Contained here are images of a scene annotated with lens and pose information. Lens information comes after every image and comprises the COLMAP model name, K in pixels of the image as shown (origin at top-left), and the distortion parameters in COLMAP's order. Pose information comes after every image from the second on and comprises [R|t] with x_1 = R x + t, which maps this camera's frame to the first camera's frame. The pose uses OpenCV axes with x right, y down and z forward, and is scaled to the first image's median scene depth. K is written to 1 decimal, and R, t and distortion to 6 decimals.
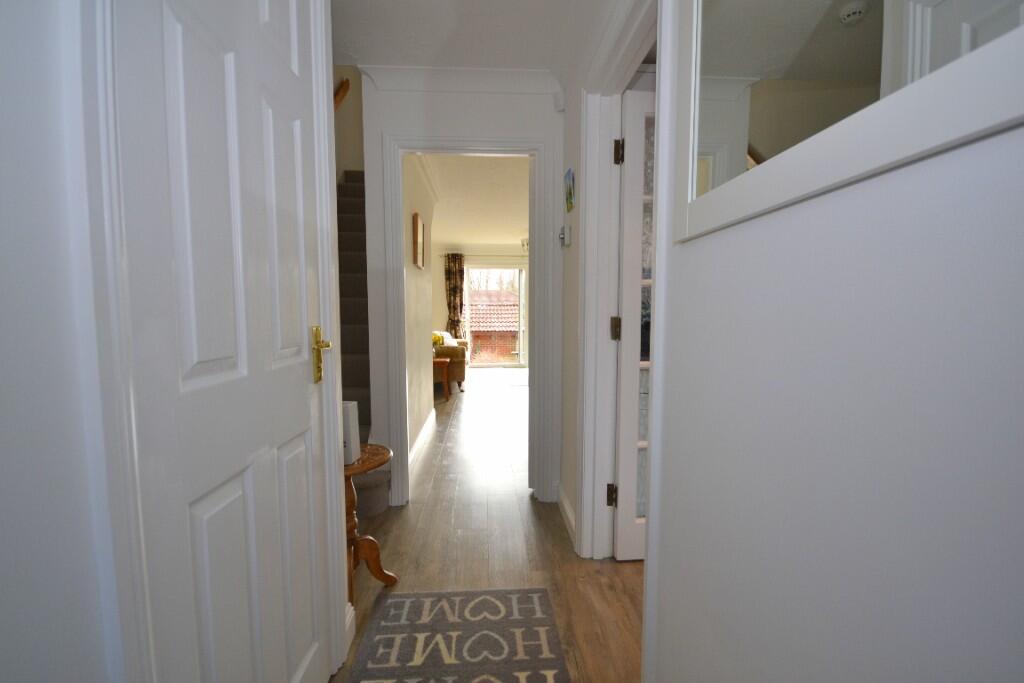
lens RADIAL K [[414.6, 0, 508.7], [0, 414.6, 341.3], [0, 0, 1]] dist [-0.002003, -0.000028]
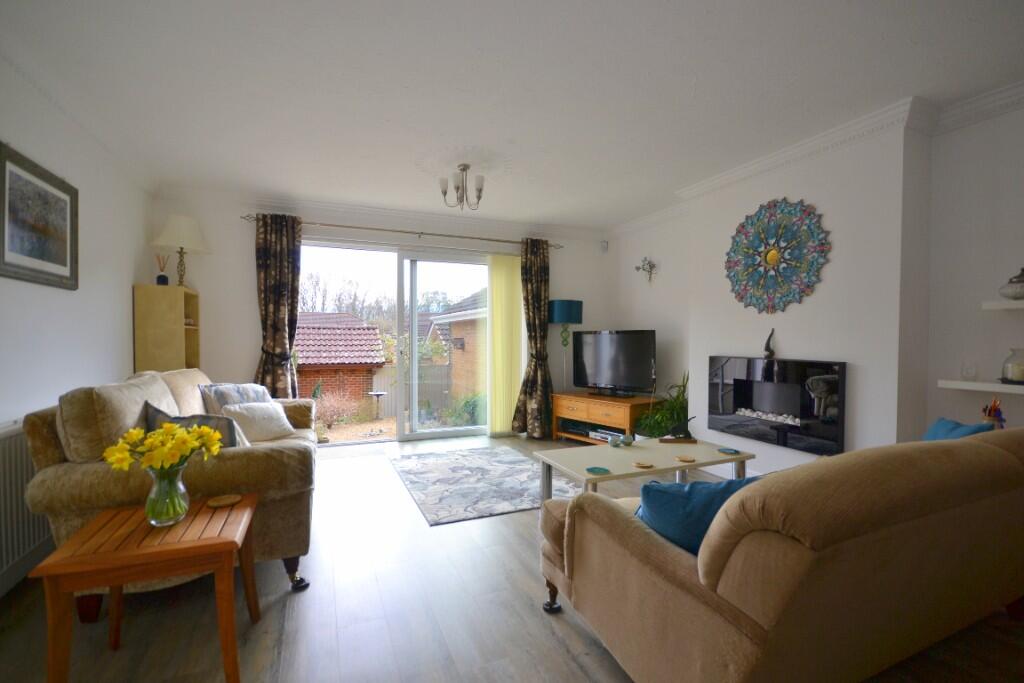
lens RADIAL K [[414.6, 0, 508.7], [0, 414.6, 341.3], [0, 0, 1]] dist [-0.002003, -0.000028]
pose [[0.931193, -0.002207, 0.364520, -0.056875], [0.024467, 0.998105, -0.056459, -0.031725], [-0.363705, 0.061493, 0.929482, 0.460120]]
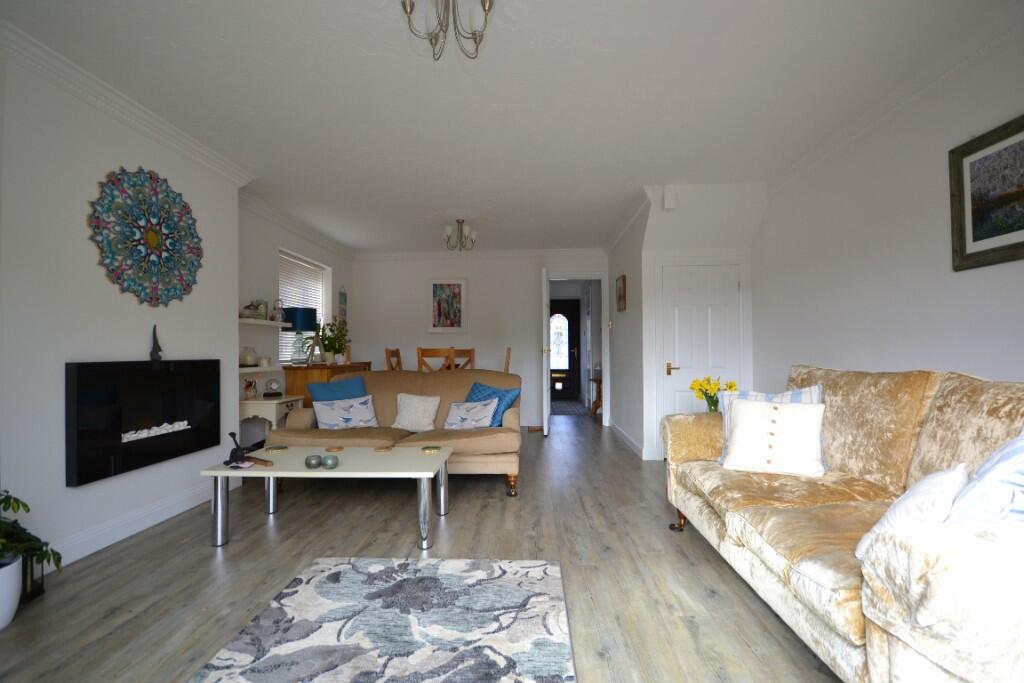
lens RADIAL K [[414.6, 0, 508.7], [0, 414.6, 341.3], [0, 0, 1]] dist [-0.002003, -0.000028]
pose [[-0.993091, 0.006118, 0.117189, 0.029110], [0.011962, 0.998716, 0.049227, -0.072570], [-0.116738, 0.050289, -0.991889, 1.293093]]
